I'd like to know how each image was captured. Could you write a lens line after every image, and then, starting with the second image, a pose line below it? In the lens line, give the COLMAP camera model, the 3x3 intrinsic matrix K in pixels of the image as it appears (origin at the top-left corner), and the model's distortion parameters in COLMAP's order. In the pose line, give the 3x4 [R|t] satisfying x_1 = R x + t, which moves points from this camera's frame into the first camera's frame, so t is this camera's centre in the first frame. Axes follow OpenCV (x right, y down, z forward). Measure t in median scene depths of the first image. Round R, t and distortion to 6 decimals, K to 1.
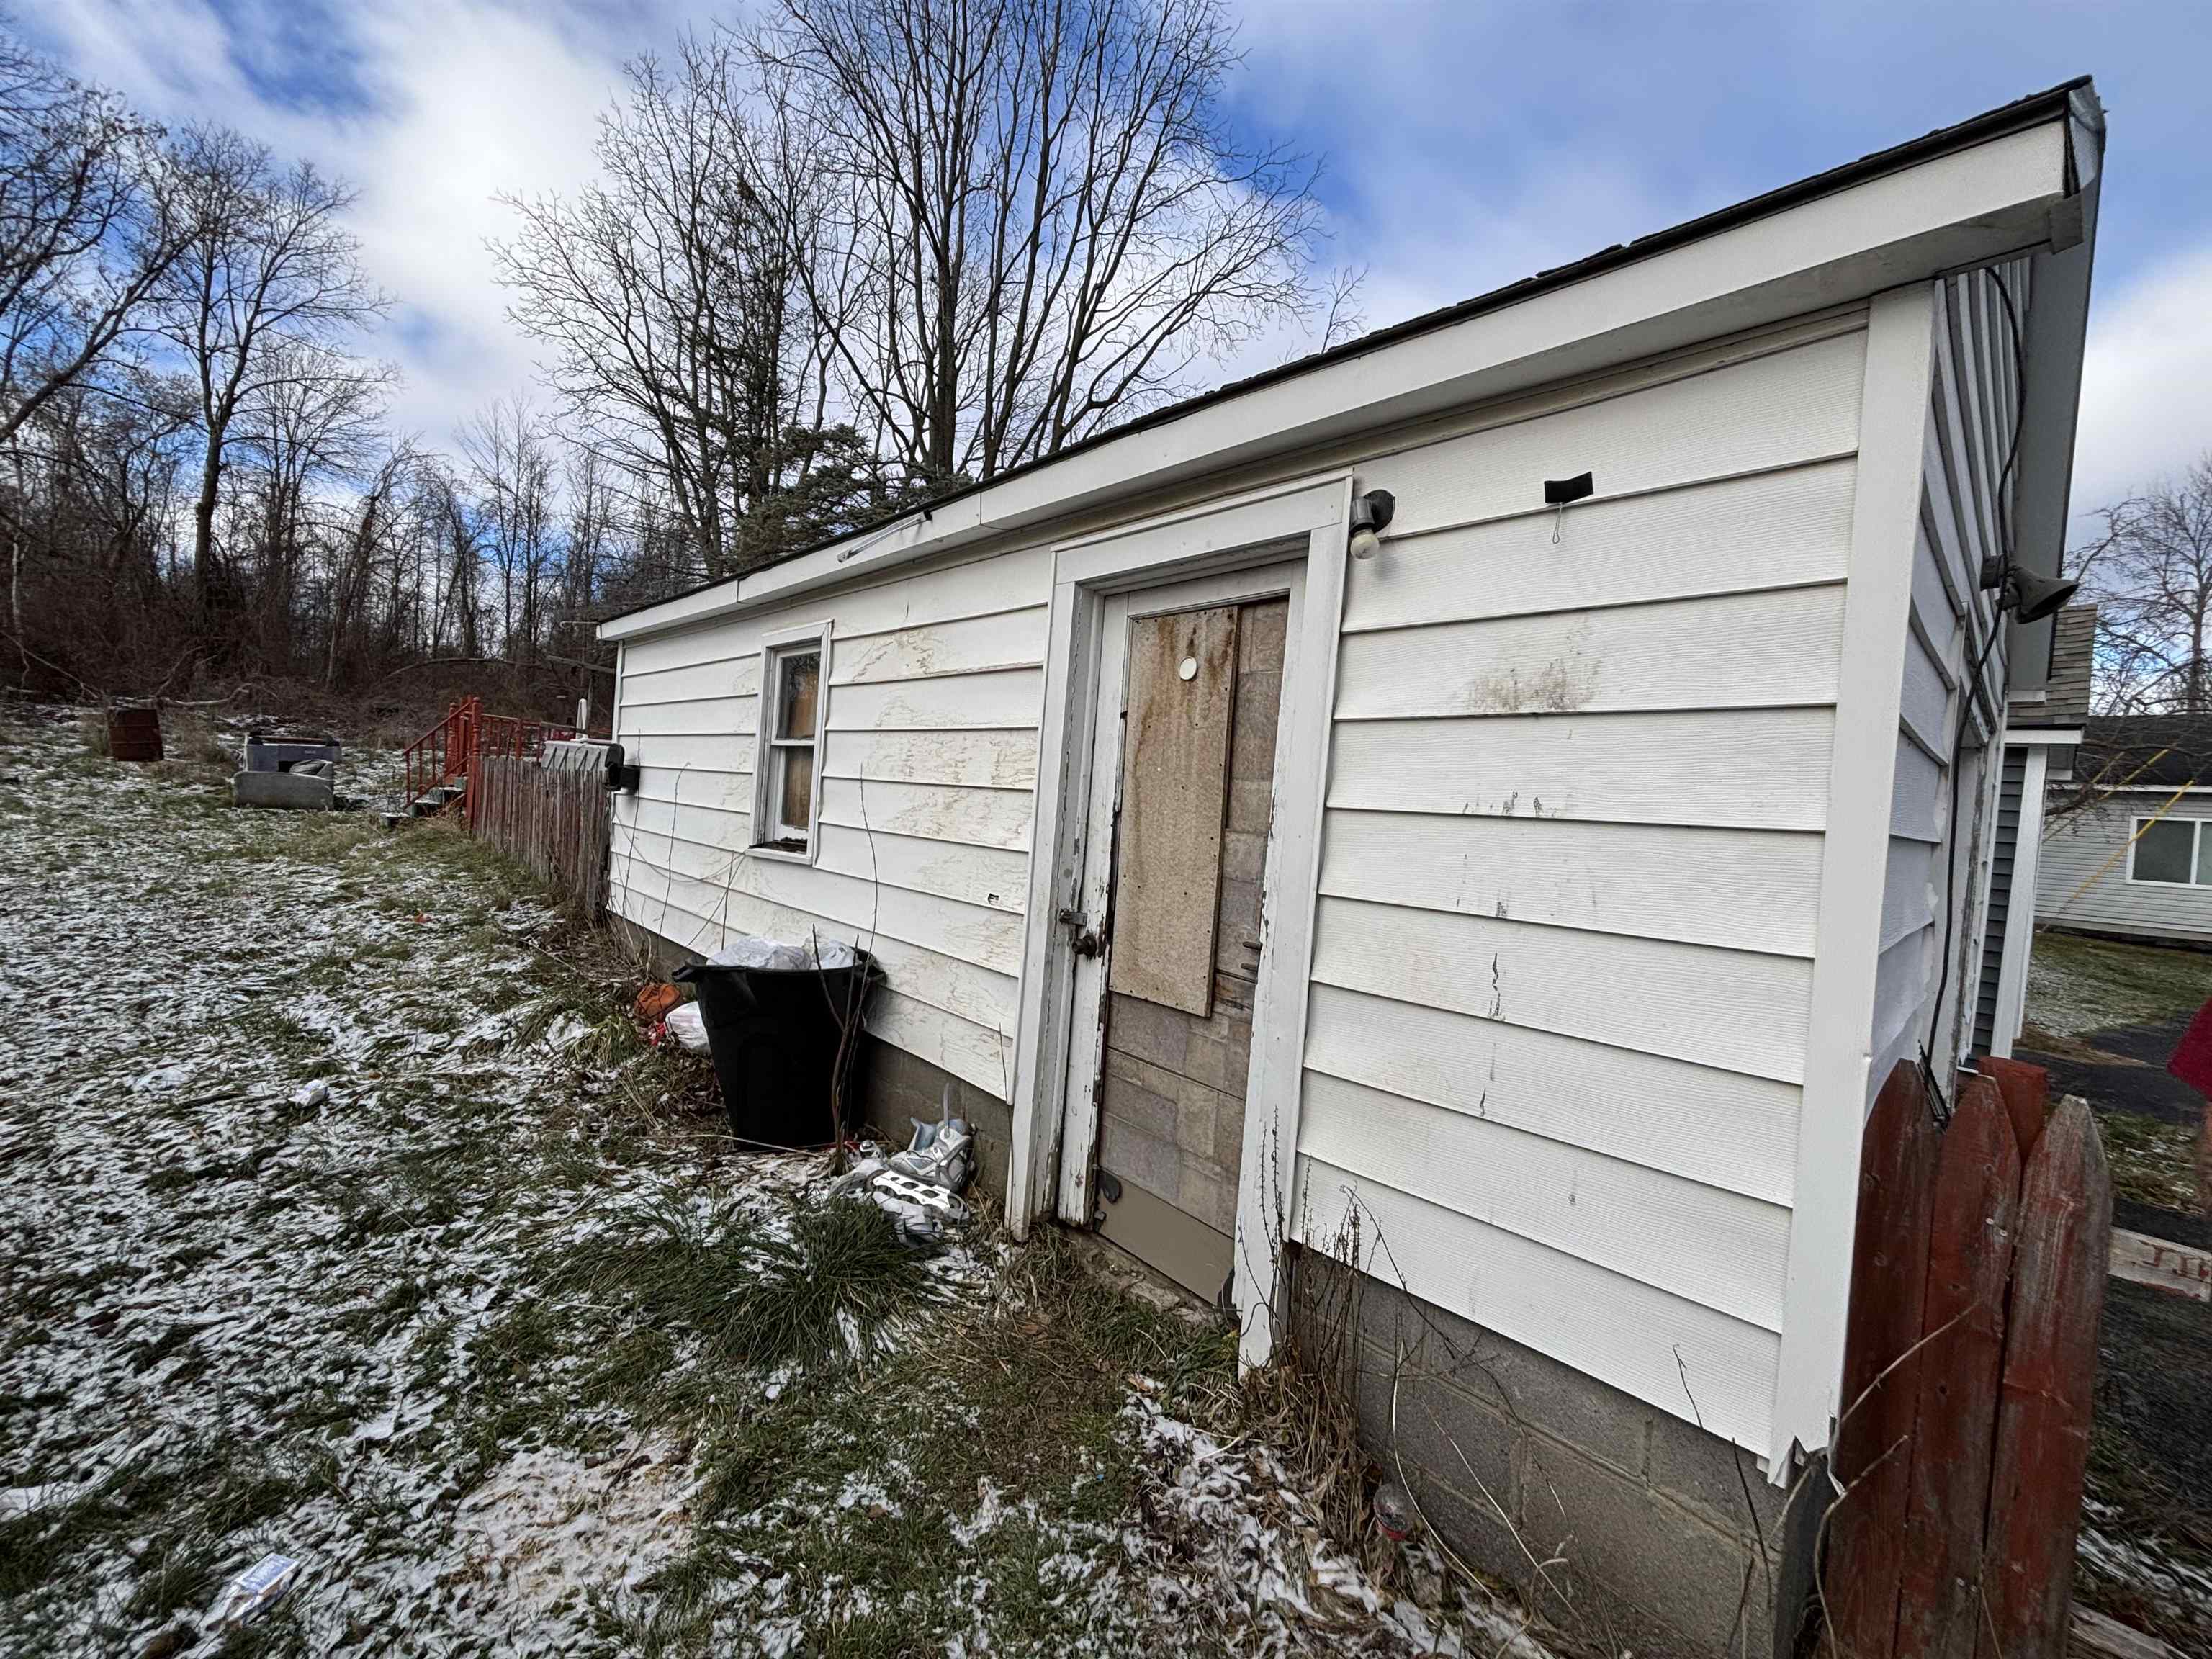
lens RADIAL K [[887.1, 0, 1107.4], [0, 887.1, 824.1], [0, 0, 1]] dist [0.020038, -0.007409]
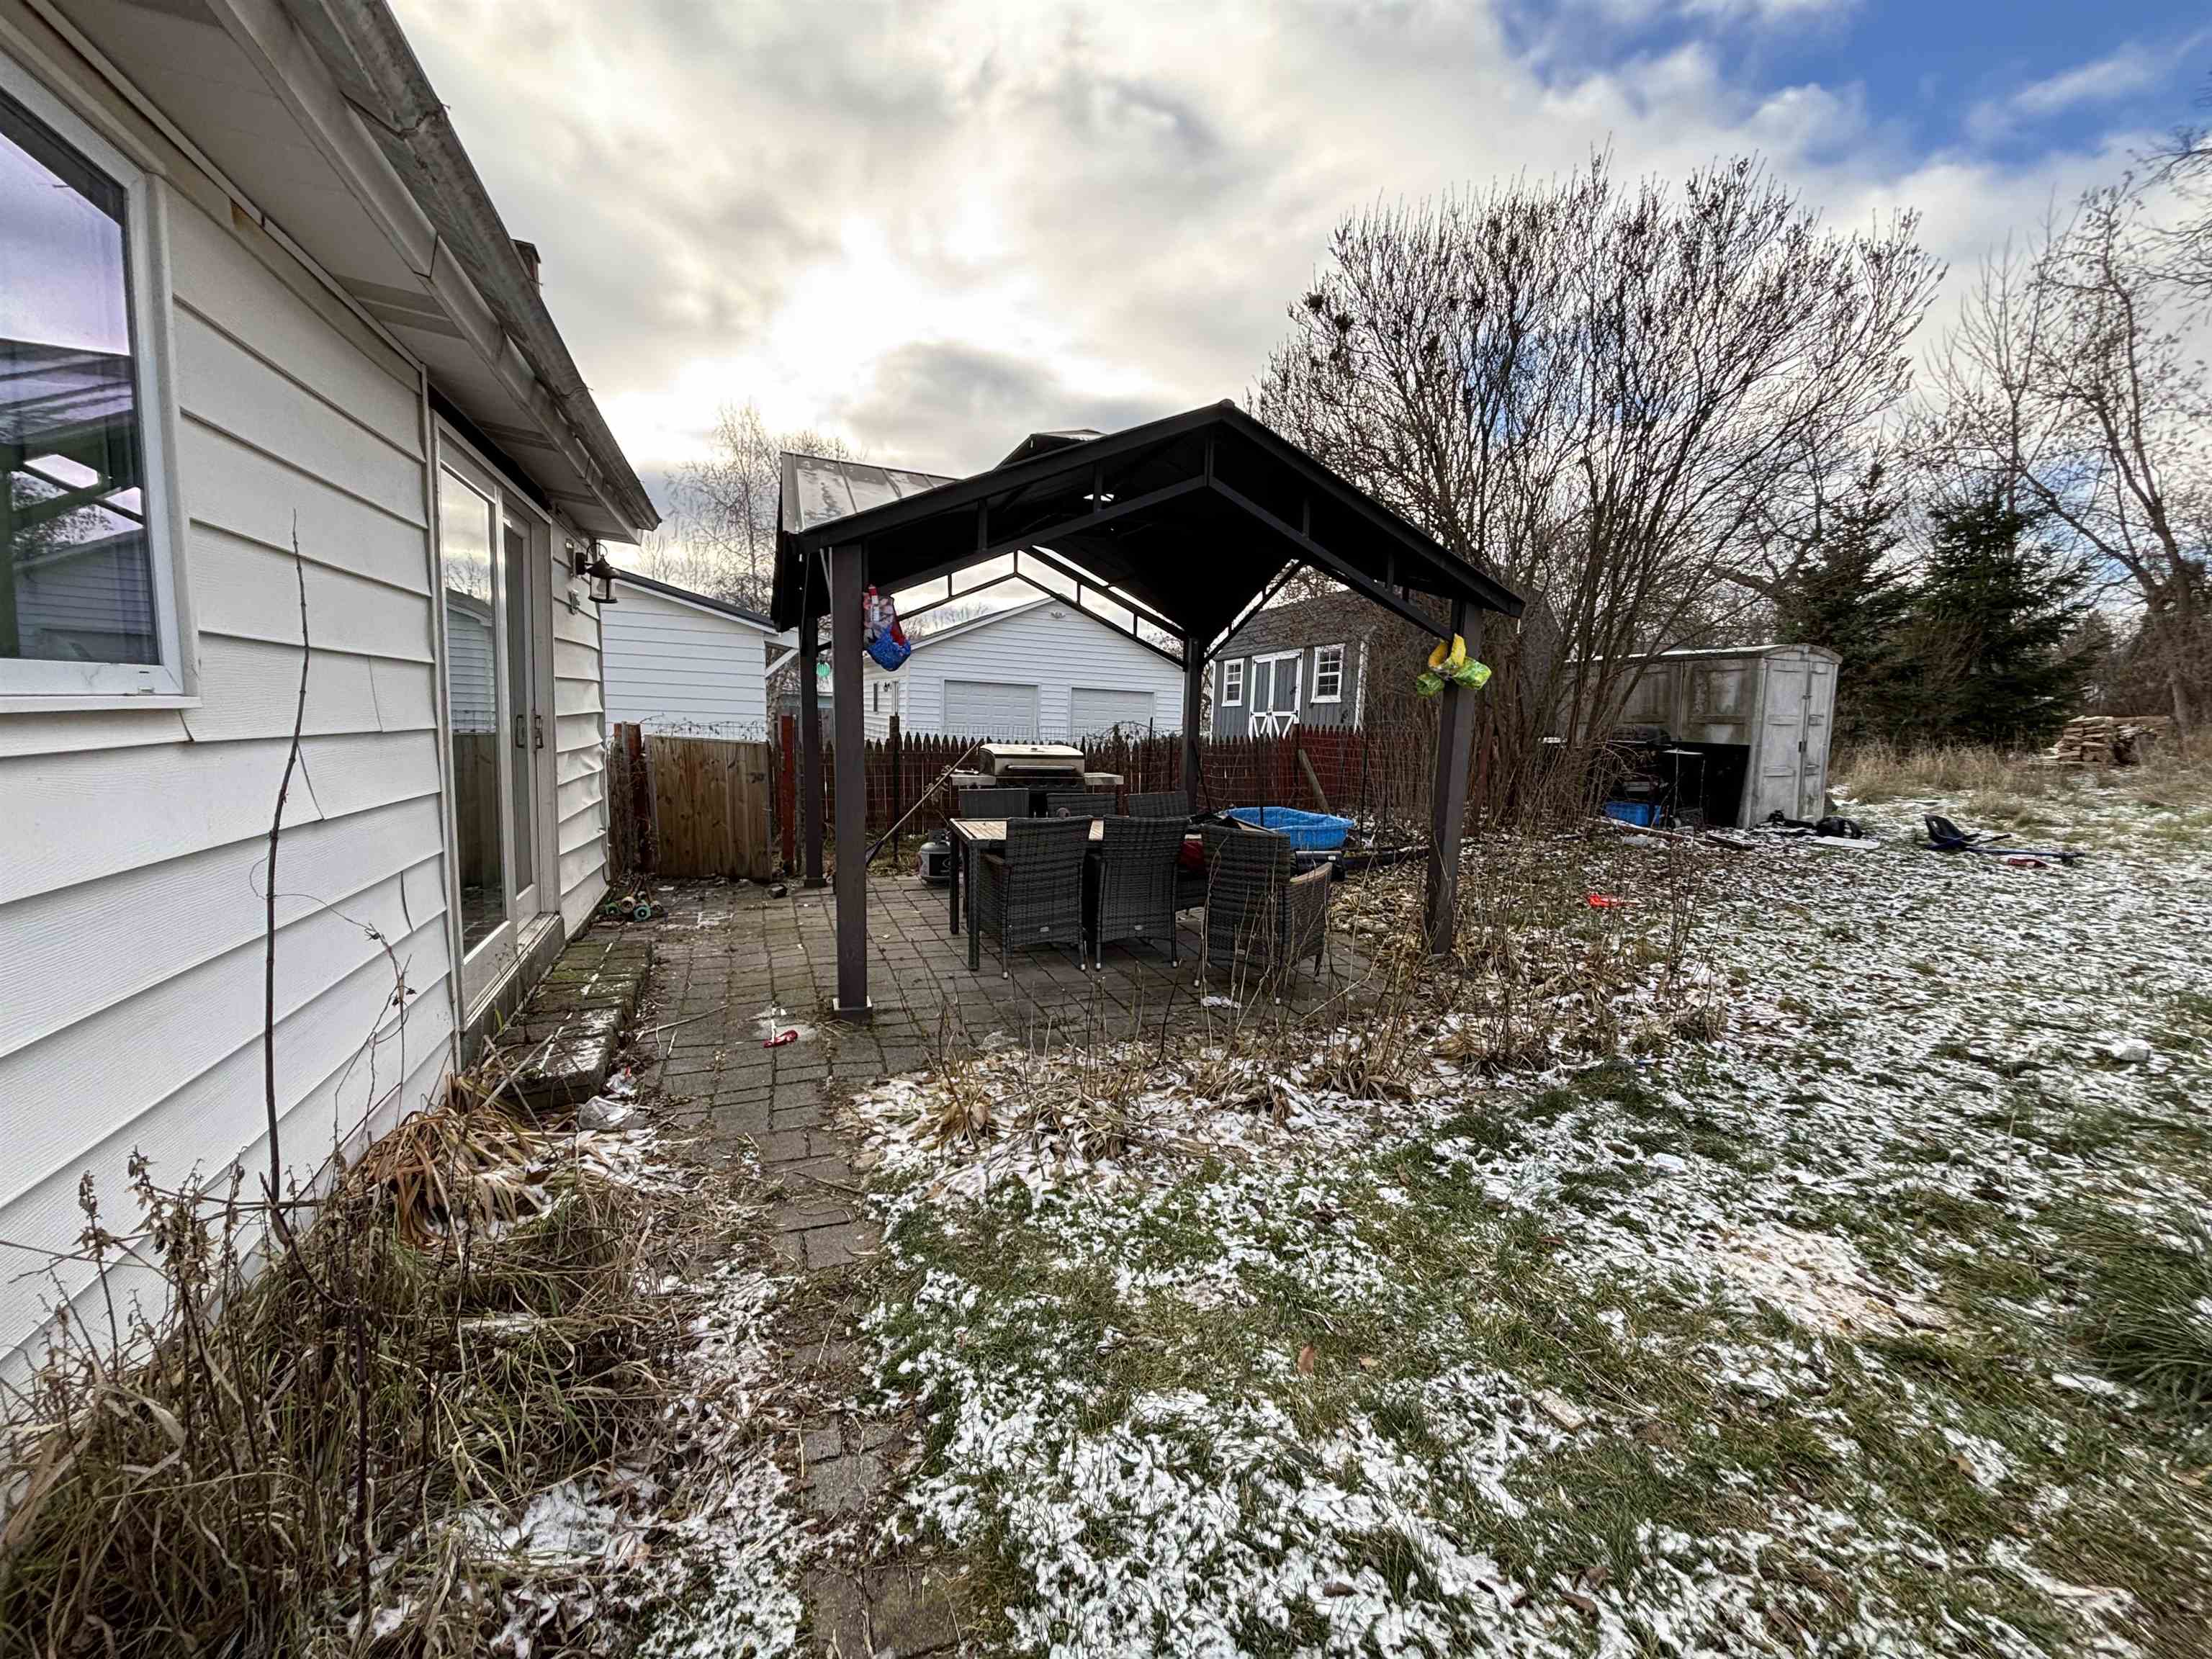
lens RADIAL K [[884.3, 0, 1106.0], [0, 884.3, 829.5], [0, 0, 1]] dist [-0.000162, -0.000134]
pose [[-0.357242, 0.041660, -0.933082, 0.725025], [-0.087156, 0.993159, 0.077711, 0.113704], [0.929936, 0.109086, -0.351168, 0.368170]]
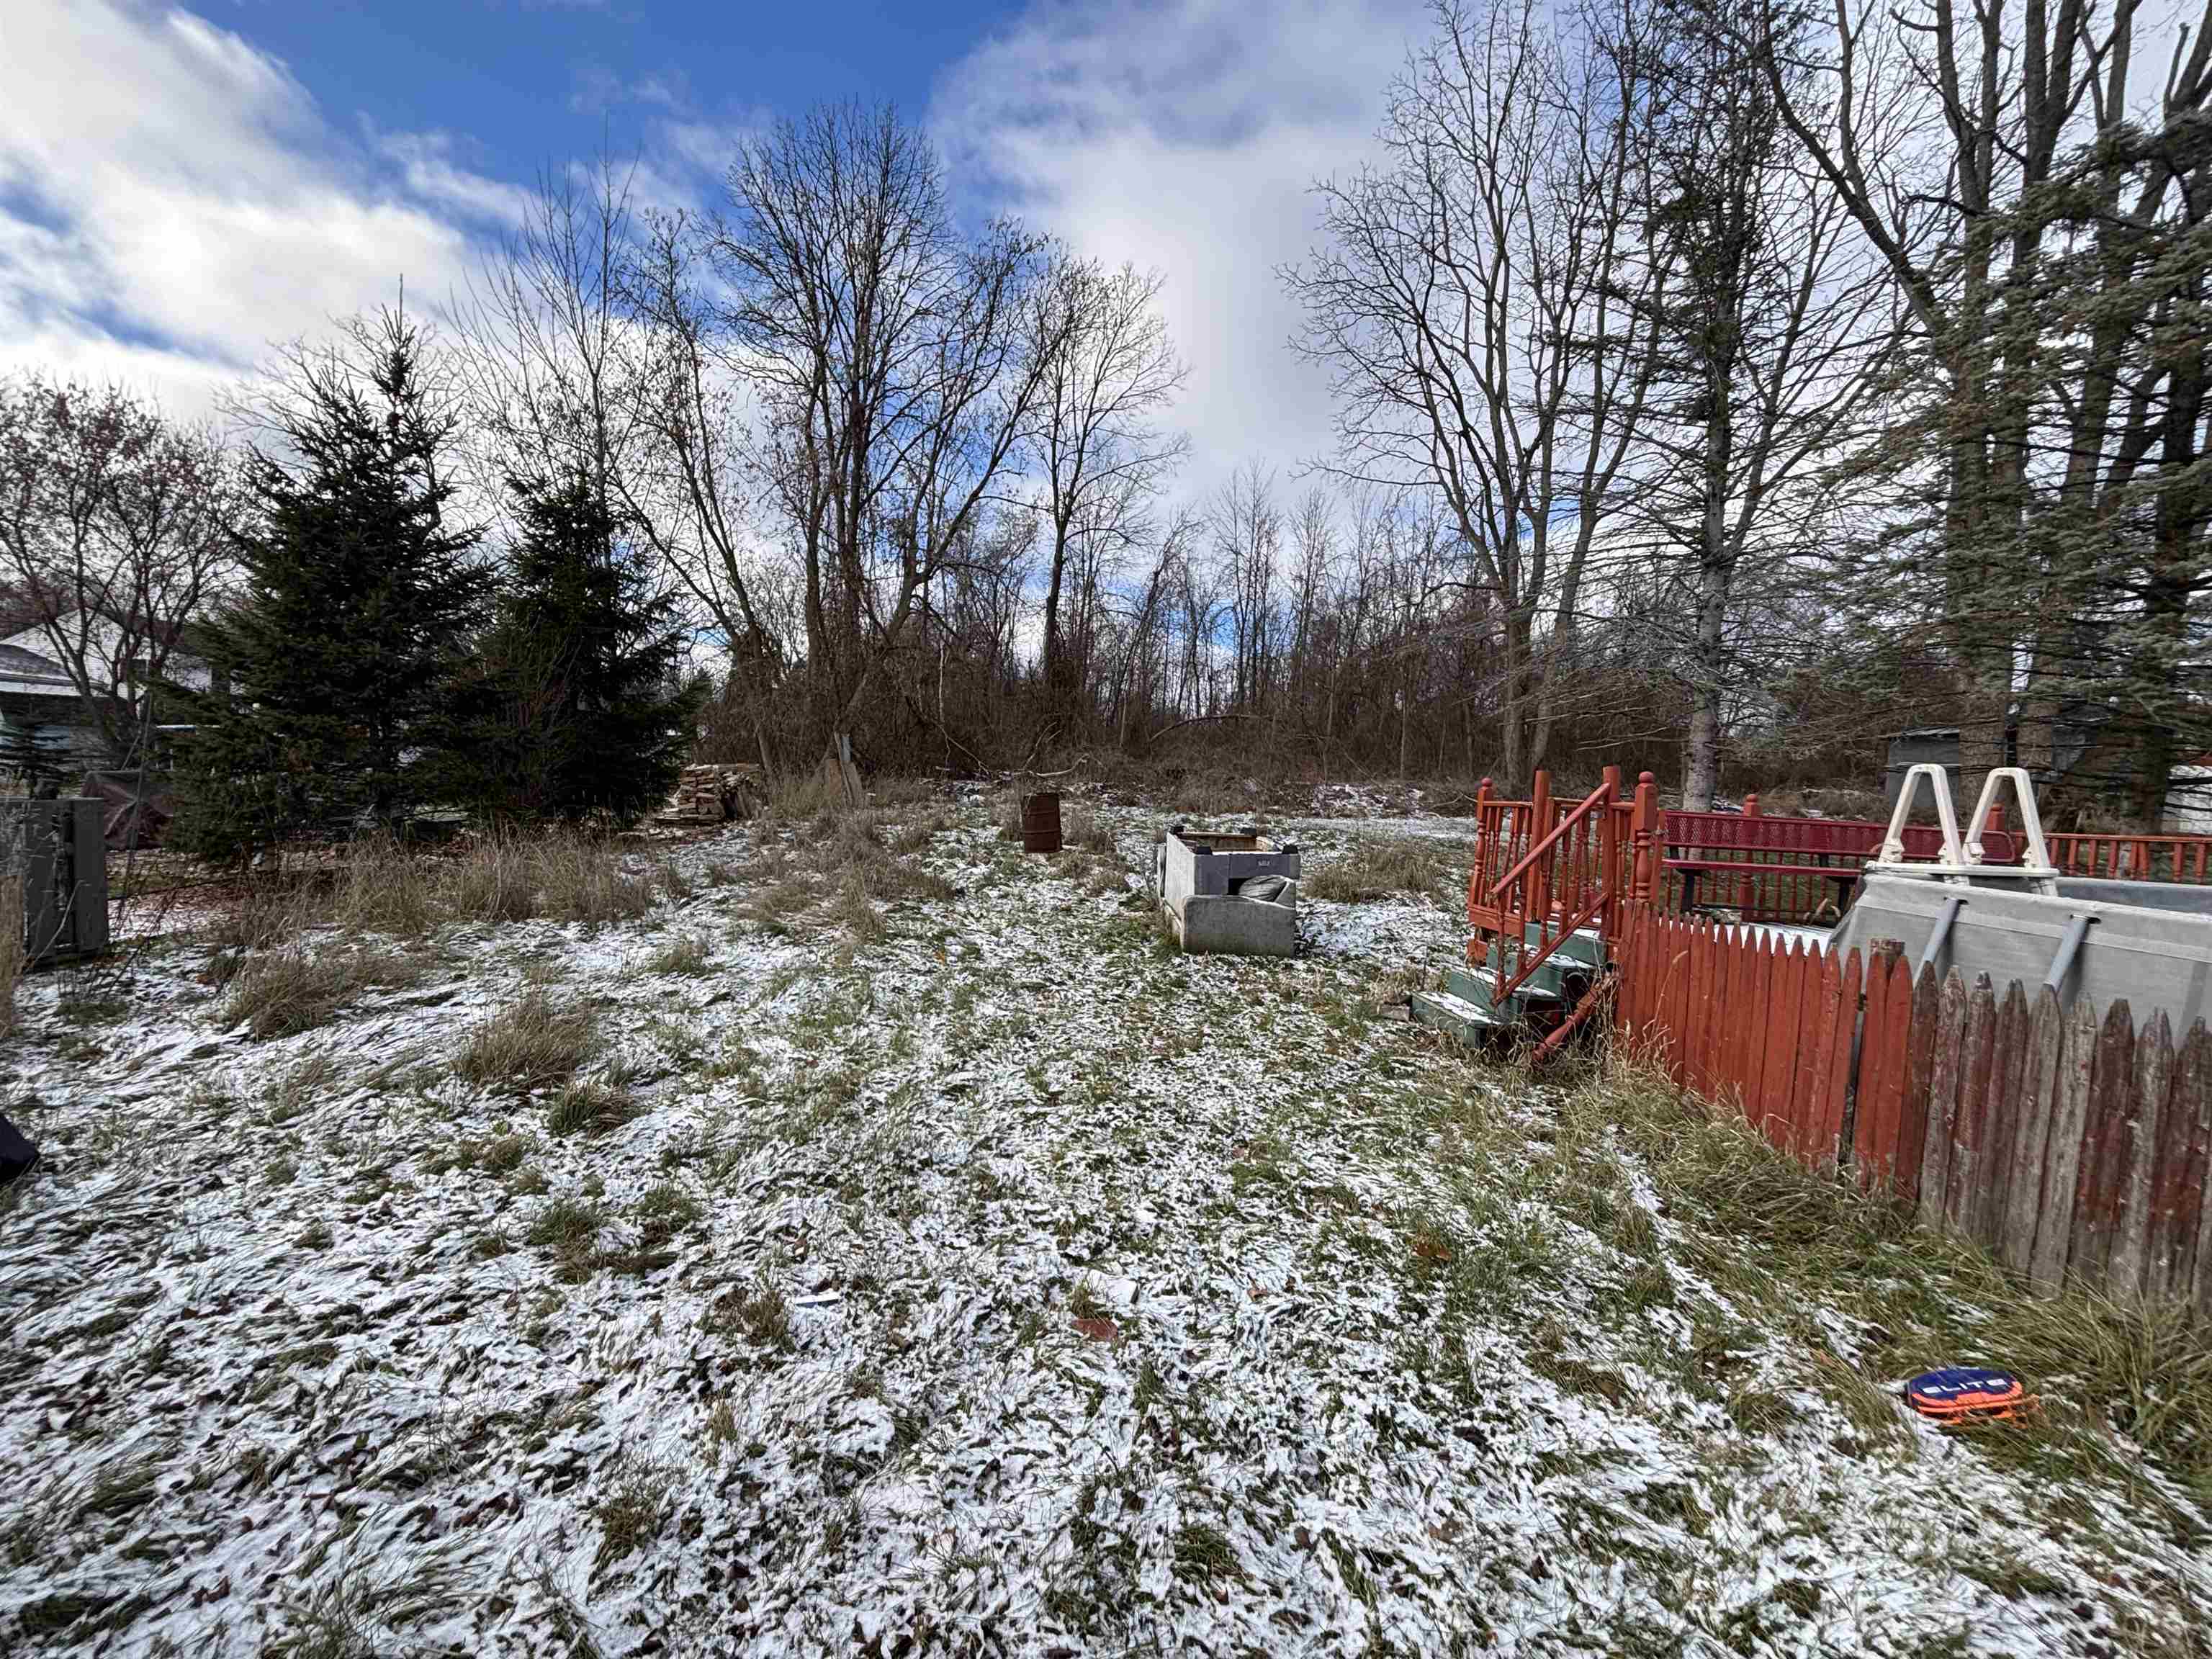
lens RADIAL K [[884.3, 0, 1106.0], [0, 884.3, 829.5], [0, 0, 1]] dist [-0.000162, -0.000134]
pose [[0.776449, 0.001153, -0.630179, -3.228522], [-0.020043, 0.999538, -0.022866, -0.491579], [0.629861, 0.030385, 0.776113, 2.433581]]
